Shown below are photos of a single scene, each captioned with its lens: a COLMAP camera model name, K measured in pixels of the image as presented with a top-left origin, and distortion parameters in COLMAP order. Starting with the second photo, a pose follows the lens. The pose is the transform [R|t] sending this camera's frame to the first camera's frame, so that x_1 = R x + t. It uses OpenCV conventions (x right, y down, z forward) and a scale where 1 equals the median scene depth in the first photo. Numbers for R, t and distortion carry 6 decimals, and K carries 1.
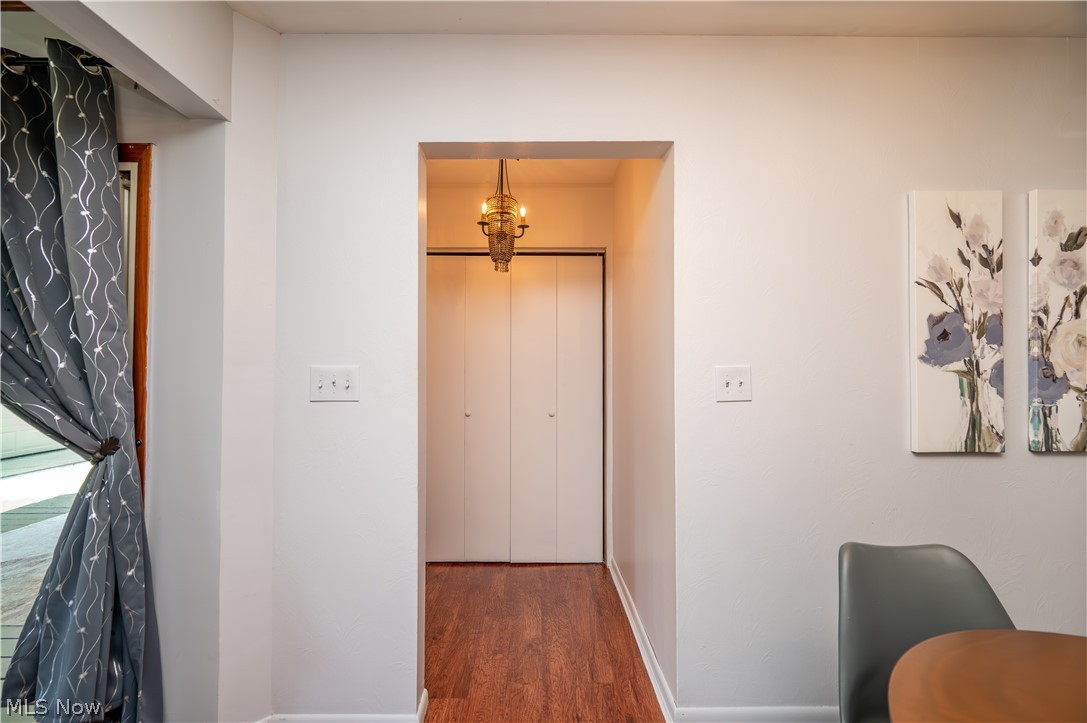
lens RADIAL K [[434.3, 0, 541.8], [0, 434.3, 363.8], [0, 0, 1]] dist [-0.000117, -0.000198]
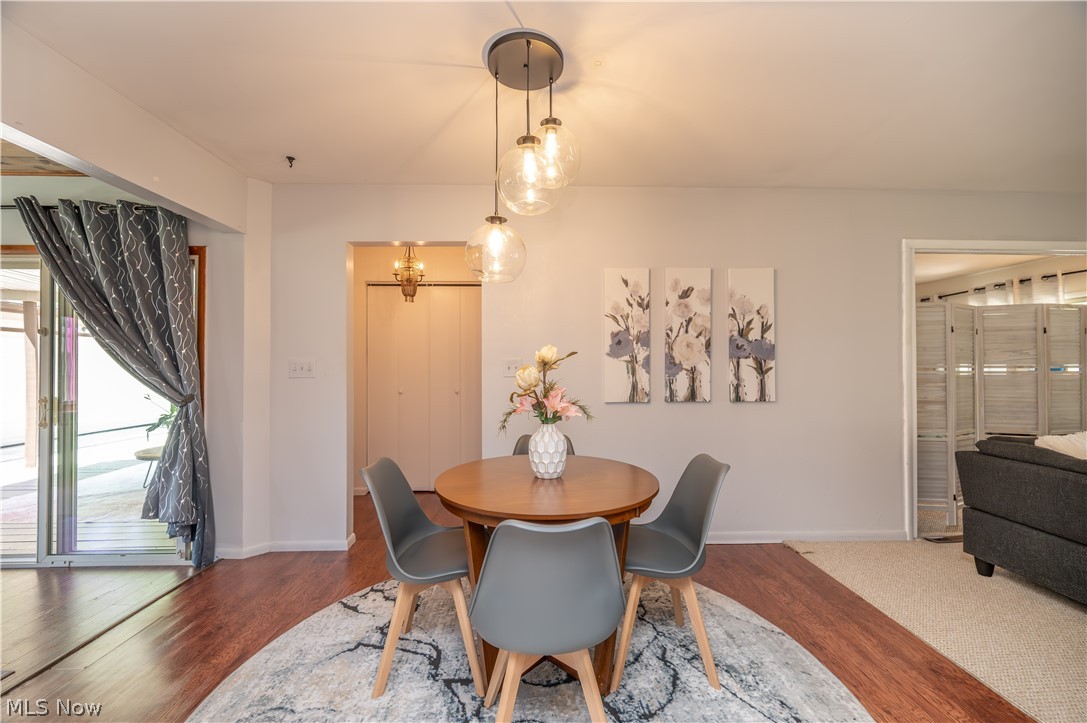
lens RADIAL K [[430.6, 0, 546.1], [0, 430.6, 364.0], [0, 0, 1]] dist [-0.000056, -0.000412]
pose [[0.999664, -0.003946, 0.025620, 0.549075], [0.003789, 0.999974, 0.006176, 0.018288], [-0.025644, -0.006077, 0.999653, -0.924629]]
